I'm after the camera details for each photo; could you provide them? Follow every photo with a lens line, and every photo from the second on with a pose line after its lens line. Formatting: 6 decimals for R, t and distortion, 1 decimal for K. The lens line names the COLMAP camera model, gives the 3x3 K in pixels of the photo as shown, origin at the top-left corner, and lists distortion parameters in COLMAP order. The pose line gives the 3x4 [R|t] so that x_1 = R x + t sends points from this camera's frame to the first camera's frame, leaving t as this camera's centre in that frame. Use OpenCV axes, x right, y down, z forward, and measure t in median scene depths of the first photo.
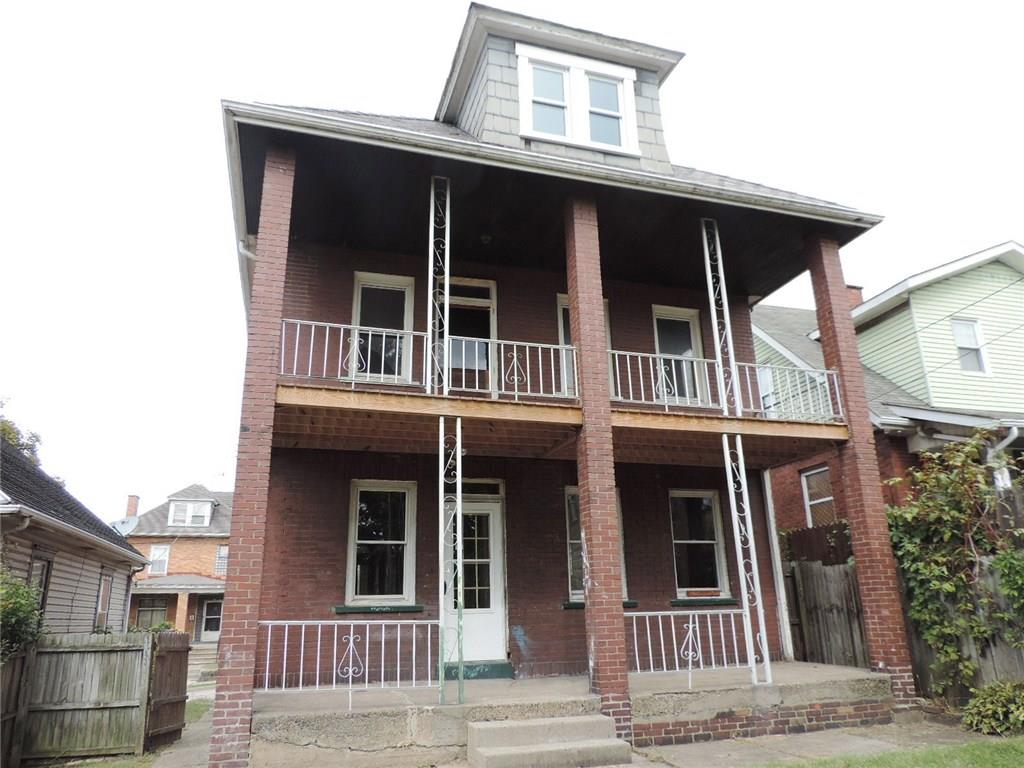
lens RADIAL K [[734.2, 0, 512.0], [0, 734.2, 384.0], [0, 0, 1]] dist [-0.006273, -0.001411]
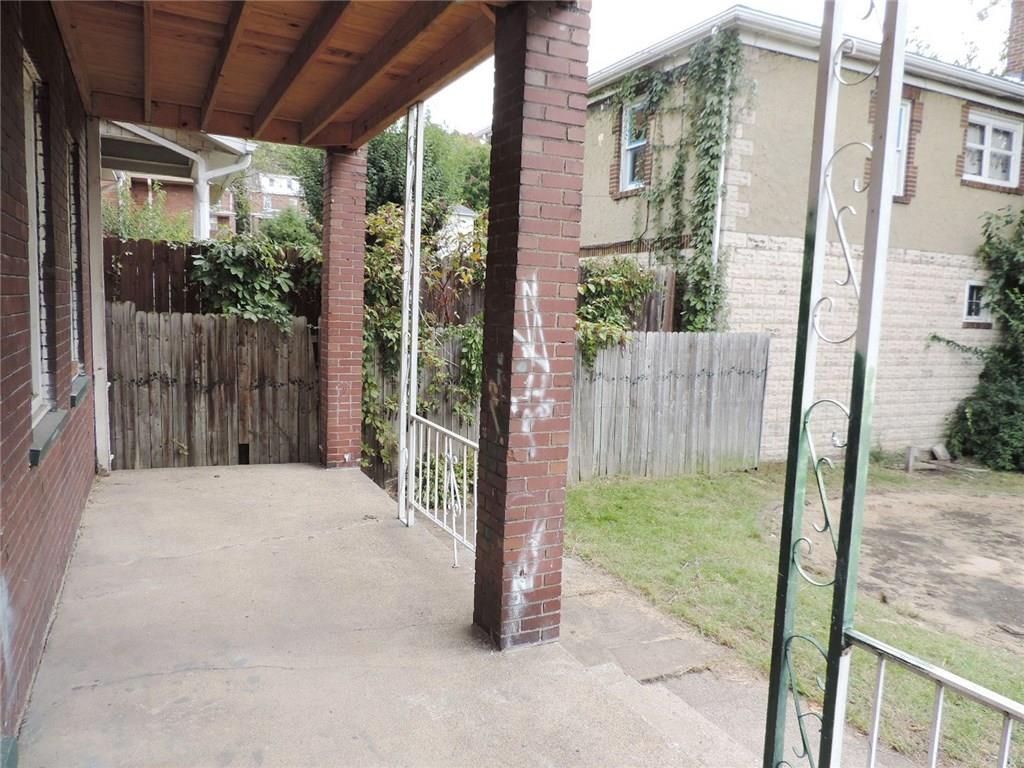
lens RADIAL K [[734.2, 0, 512.0], [0, 734.2, 384.0], [0, 0, 1]] dist [-0.006273, -0.001411]
pose [[-0.155976, -0.090146, 0.983639, -0.220262], [-0.334461, 0.941822, 0.033277, 0.191401], [-0.929412, -0.323799, -0.177052, 0.840323]]
